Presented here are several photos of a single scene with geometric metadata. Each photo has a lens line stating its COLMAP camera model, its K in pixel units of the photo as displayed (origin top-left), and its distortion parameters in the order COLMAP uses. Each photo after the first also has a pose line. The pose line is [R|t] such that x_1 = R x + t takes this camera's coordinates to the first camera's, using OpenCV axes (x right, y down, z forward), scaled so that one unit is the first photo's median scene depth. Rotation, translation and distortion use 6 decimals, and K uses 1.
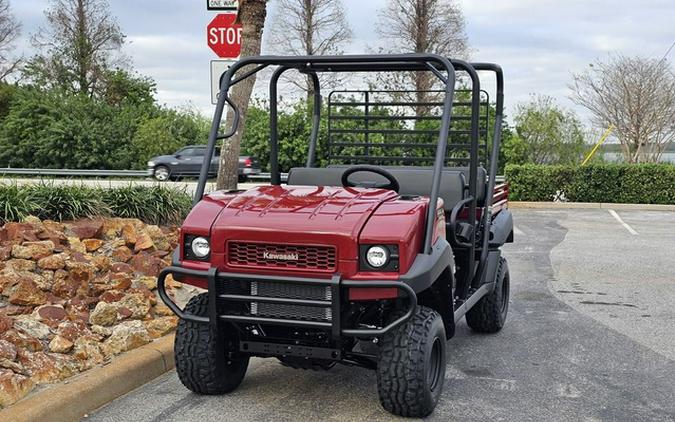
lens RADIAL K [[852.8, 0, 358.4], [0, 852.8, 250.5], [0, 0, 1]] dist [0.062958, 0.000000]
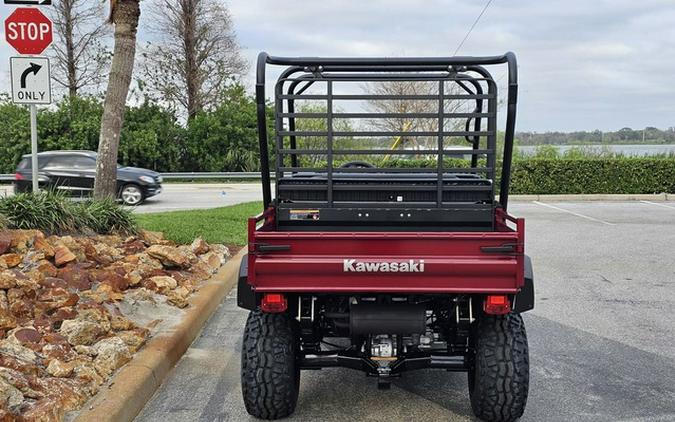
lens RADIAL K [[852.8, 0, 342.8], [0, 852.8, 226.4], [0, 0, 1]] dist [0.062958, 0.000000]
pose [[0.967452, -0.041534, 0.249623, -0.252609], [0.047376, 0.998725, -0.017437, -0.012647], [-0.248580, 0.028696, 0.968186, 0.014109]]
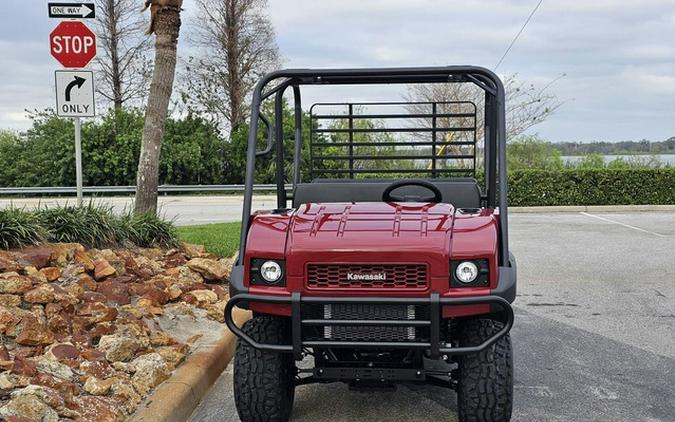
lens RADIAL K [[852.8, 0, 347.7], [0, 852.8, 242.6], [0, 0, 1]] dist [0.062958, 0.000000]
pose [[0.977361, -0.043903, 0.206975, -0.245699], [0.047843, 0.998756, -0.014069, -0.015206], [-0.206100, 0.023653, 0.978245, 0.049189]]
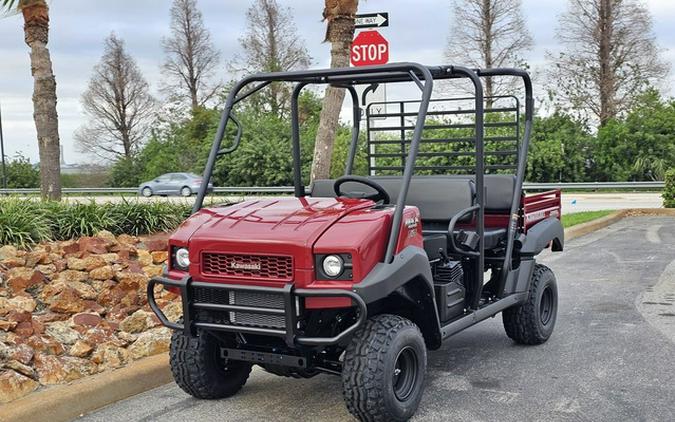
lens RADIAL K [[852.8, 0, 366.5], [0, 852.8, 249.0], [0, 0, 1]] dist [0.062958, 0.000000]
pose [[0.978107, -0.009711, -0.207878, 0.212527], [0.006562, 0.999853, -0.015833, 0.002737], [0.208001, 0.014123, 0.978027, 0.013555]]
